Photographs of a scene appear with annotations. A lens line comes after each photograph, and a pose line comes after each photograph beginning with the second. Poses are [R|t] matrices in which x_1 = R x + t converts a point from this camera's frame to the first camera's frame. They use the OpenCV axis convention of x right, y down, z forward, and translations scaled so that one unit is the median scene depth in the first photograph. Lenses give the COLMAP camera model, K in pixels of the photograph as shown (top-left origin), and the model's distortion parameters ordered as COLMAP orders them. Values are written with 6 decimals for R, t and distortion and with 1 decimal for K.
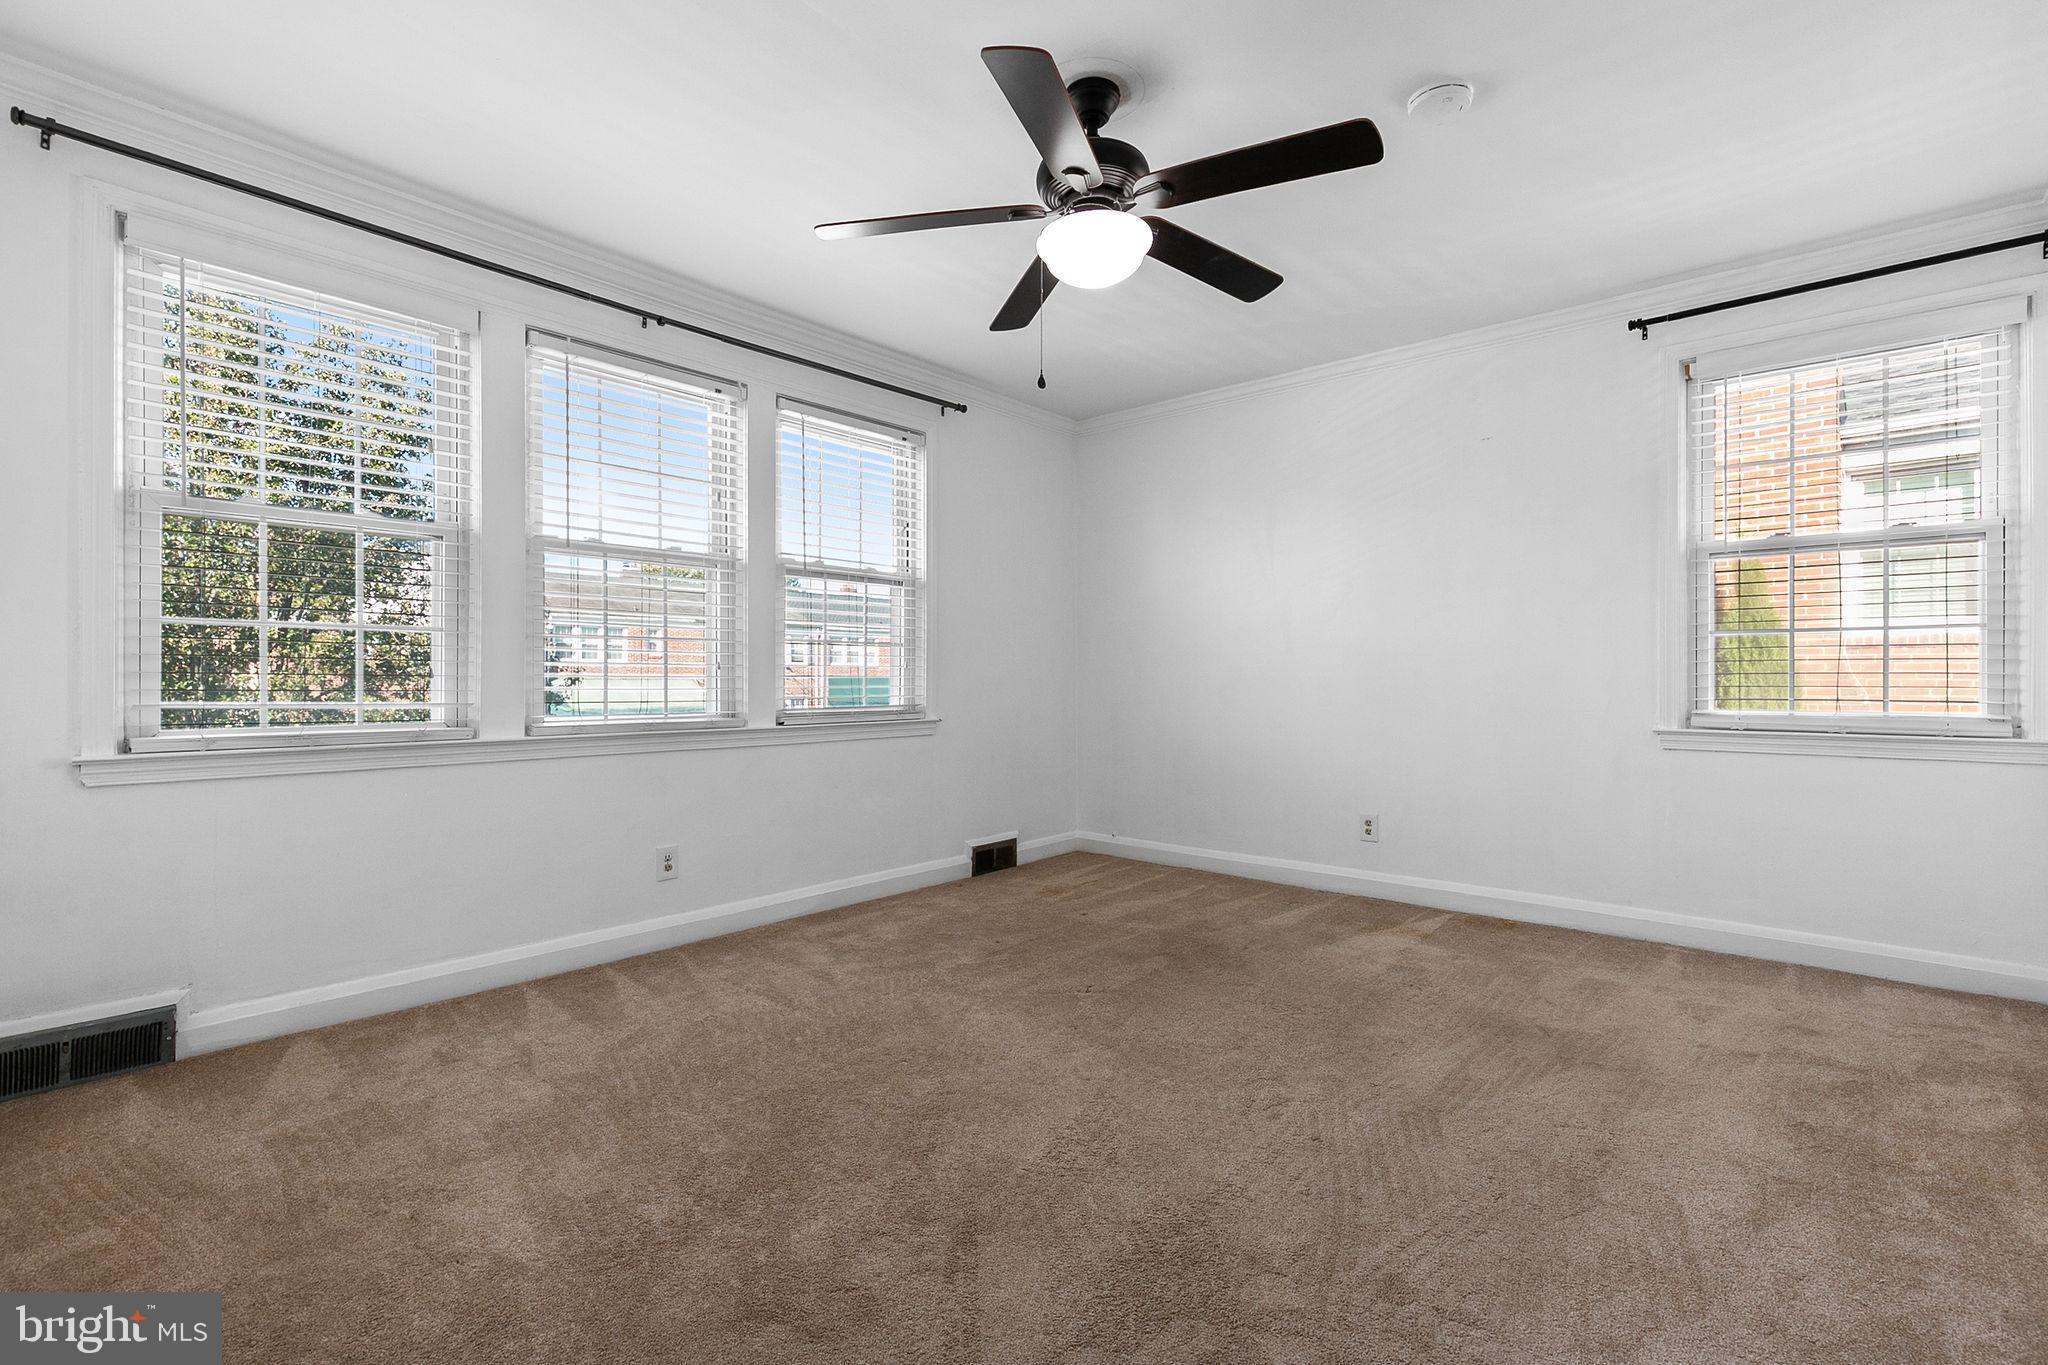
lens RADIAL K [[923.0, 0, 1030.2], [0, 923.0, 668.7], [0, 0, 1]] dist [0.010160, -0.000580]
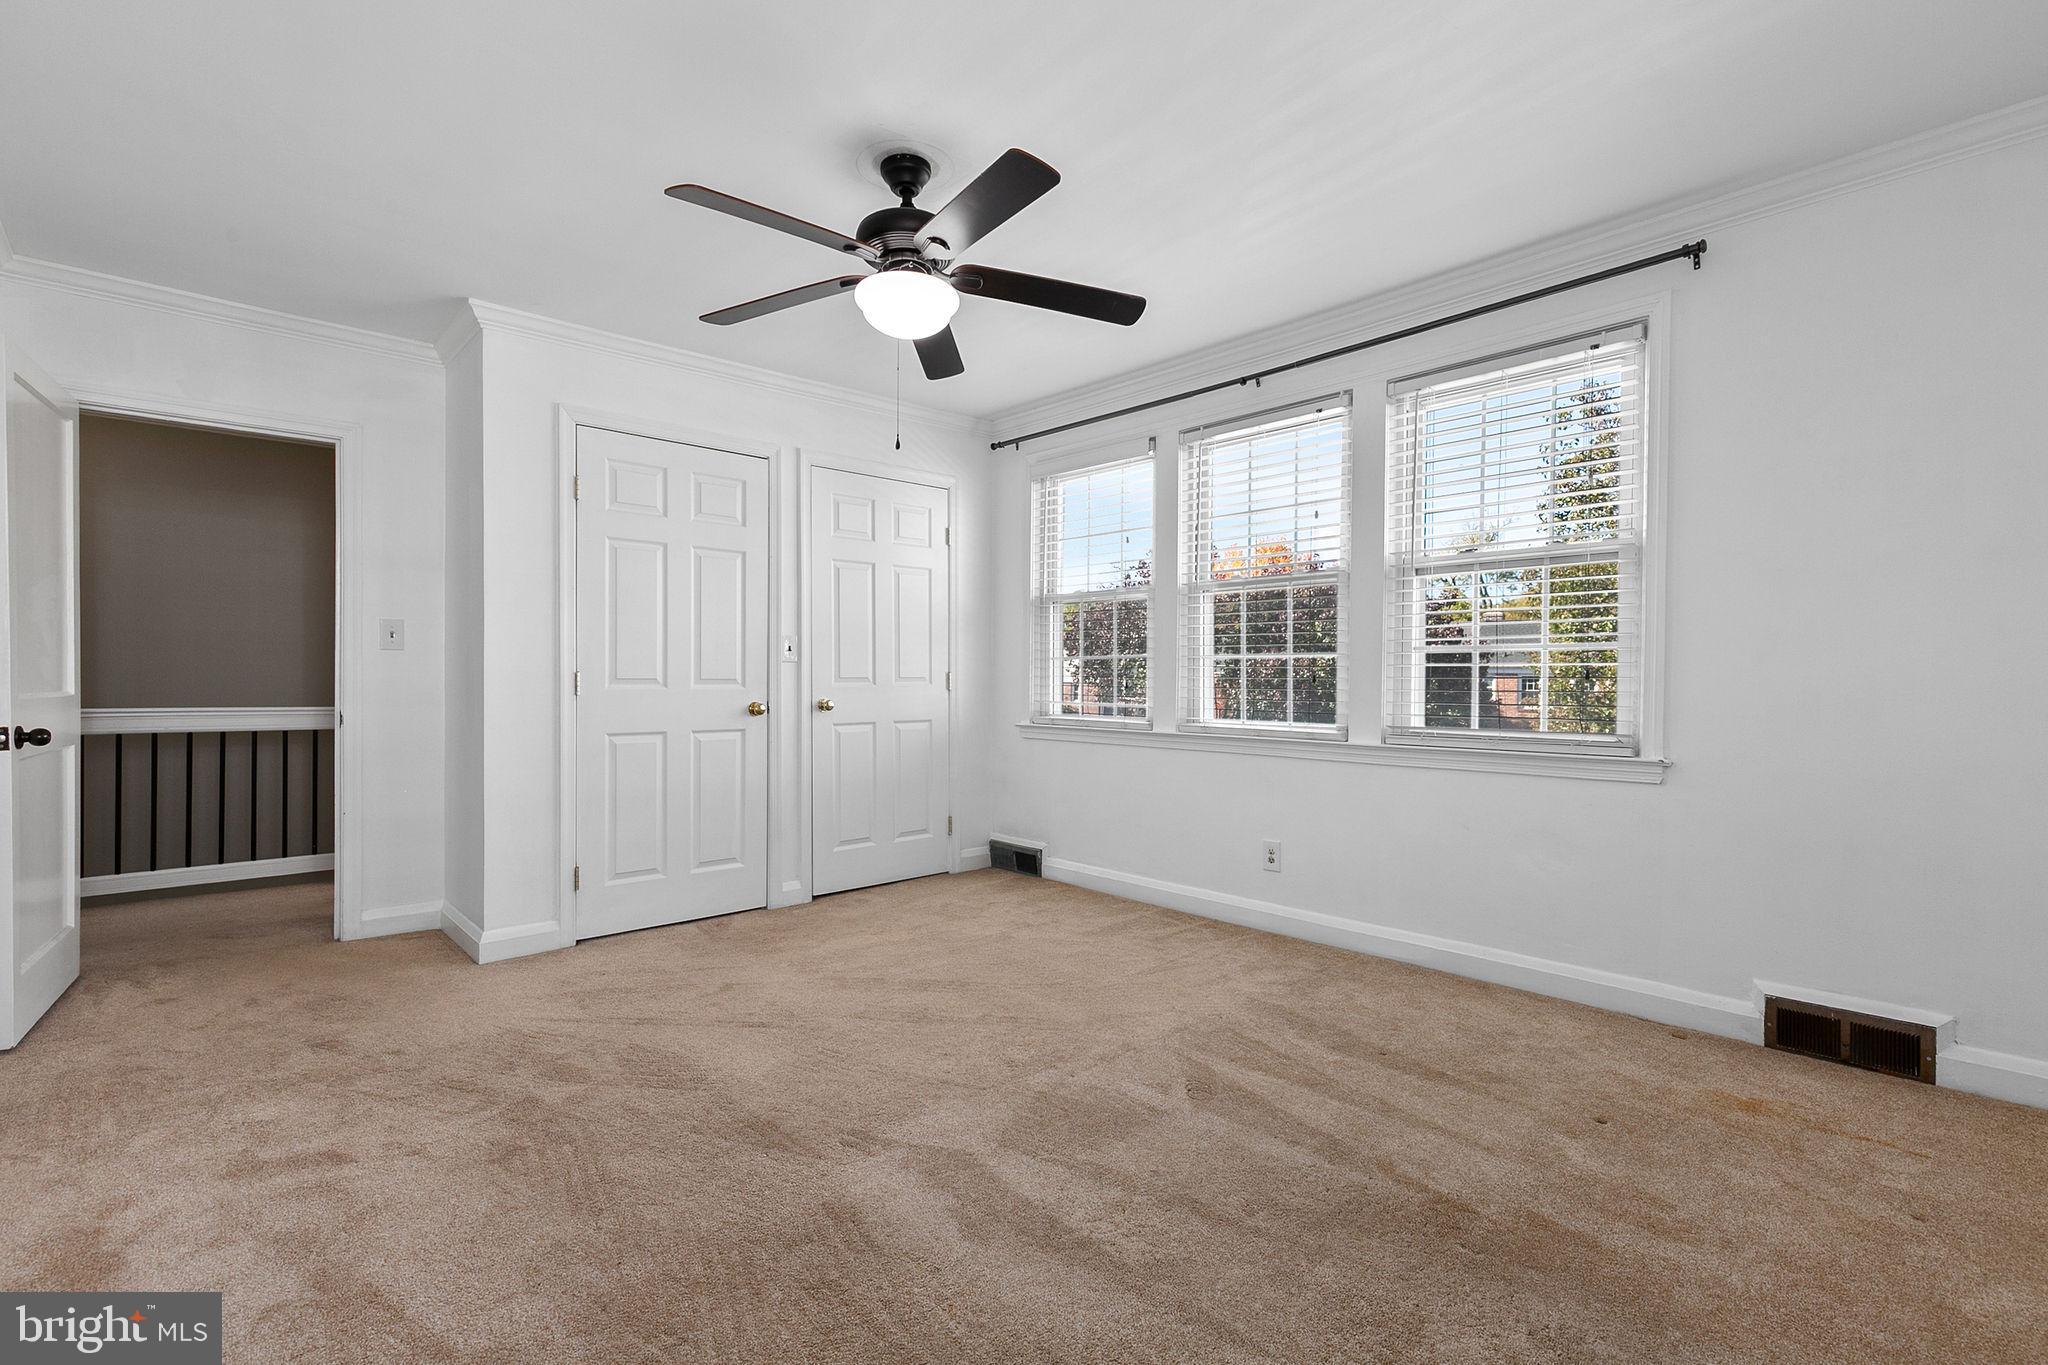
lens RADIAL K [[940.8, 0, 1023.9], [0, 940.8, 683.1], [0, 0, 1]] dist [0.009003, -0.000975]
pose [[-0.120437, 0.010106, -0.992670, 0.863209], [0.011009, 0.999900, 0.008844, -0.014433], [0.992660, -0.009864, -0.120536, 0.934443]]
